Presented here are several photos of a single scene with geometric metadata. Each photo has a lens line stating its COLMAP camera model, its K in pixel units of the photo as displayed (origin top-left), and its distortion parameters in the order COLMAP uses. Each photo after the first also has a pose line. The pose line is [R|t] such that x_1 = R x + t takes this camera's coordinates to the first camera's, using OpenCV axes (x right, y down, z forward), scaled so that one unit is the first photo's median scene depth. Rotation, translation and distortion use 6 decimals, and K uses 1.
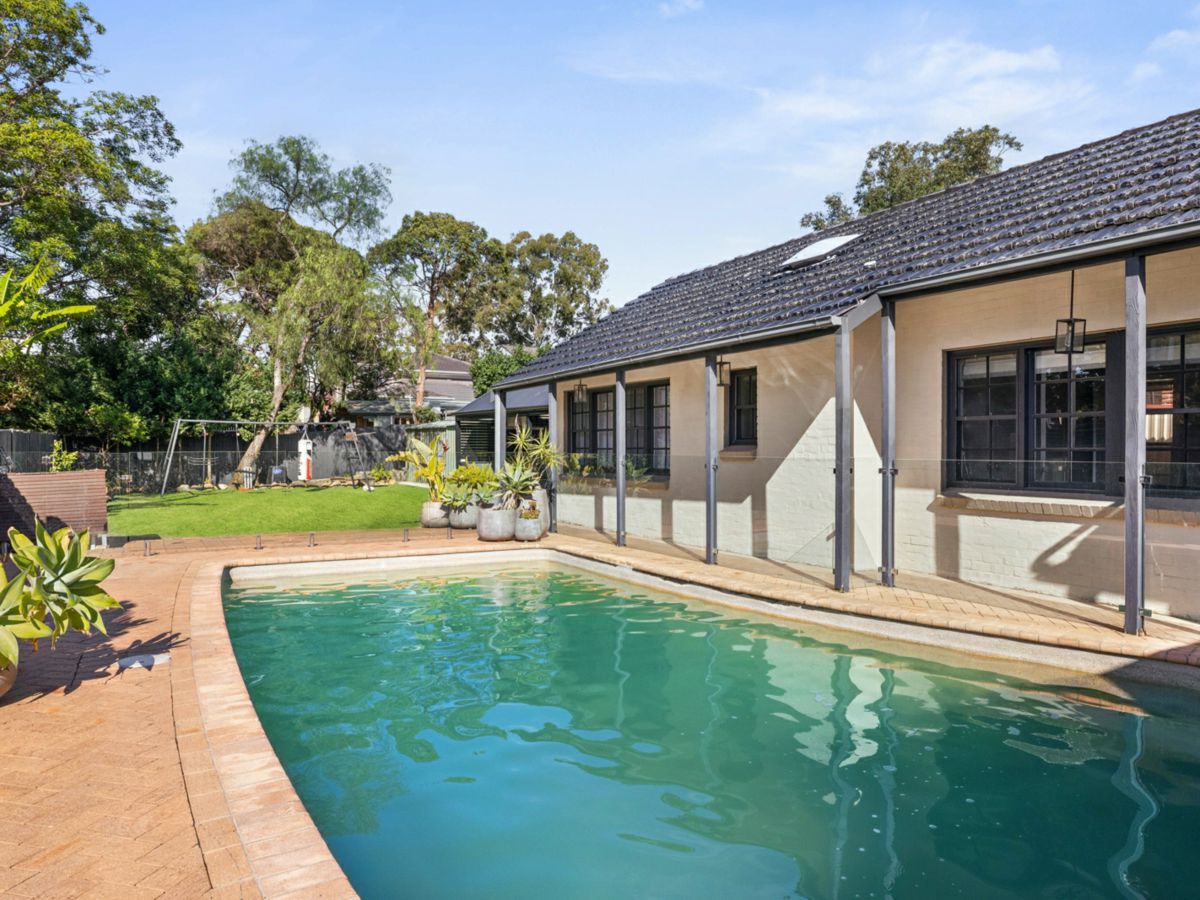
lens RADIAL K [[709.9, 0, 600.3], [0, 709.9, 451.9], [0, 0, 1]] dist [-0.002145, -0.000350]
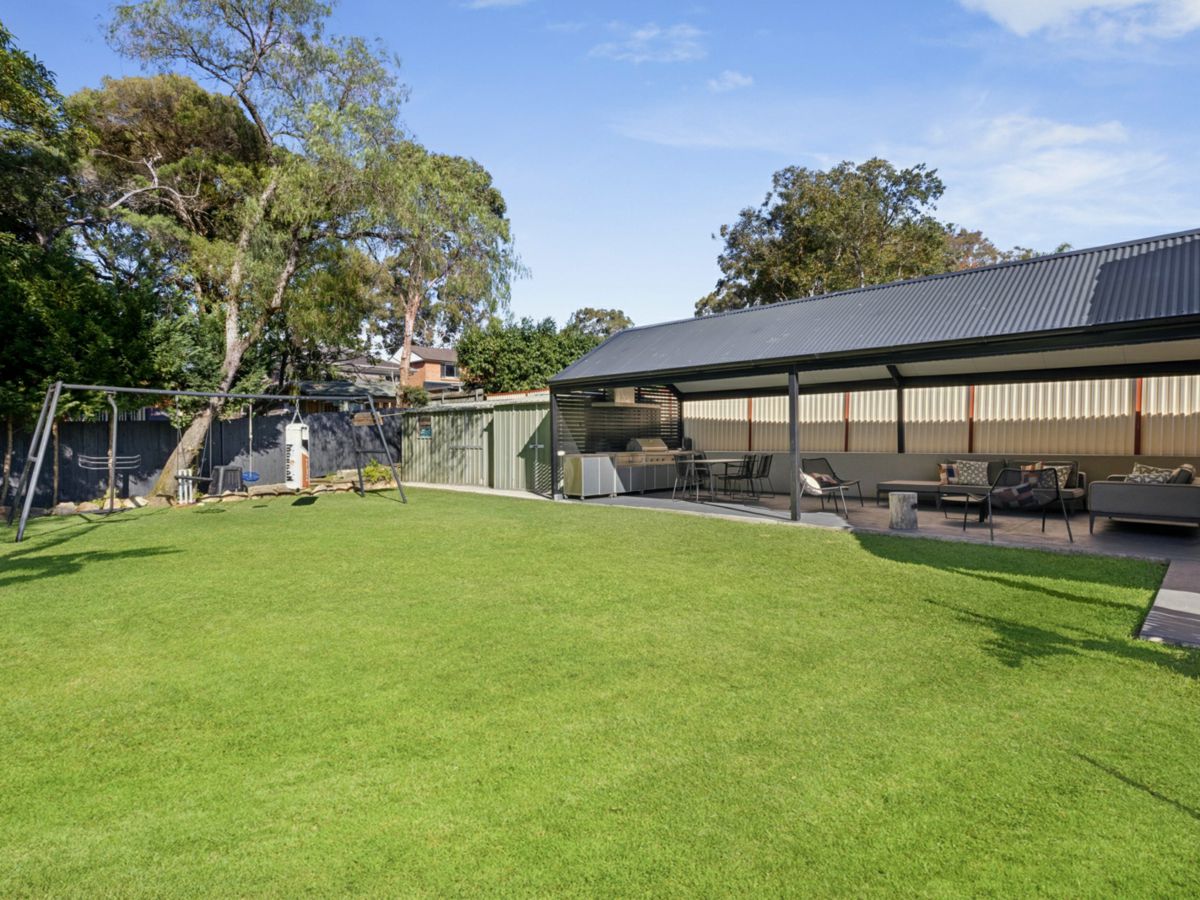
lens RADIAL K [[592.0, 0, 598.7], [0, 592.0, 444.7], [0, 0, 1]] dist [0.002078, 0.000508]
pose [[0.974972, -0.005835, 0.222253, -0.249509], [0.006232, 0.999980, -0.001084, 0.003071], [-0.222242, 0.002442, 0.974989, 0.397380]]
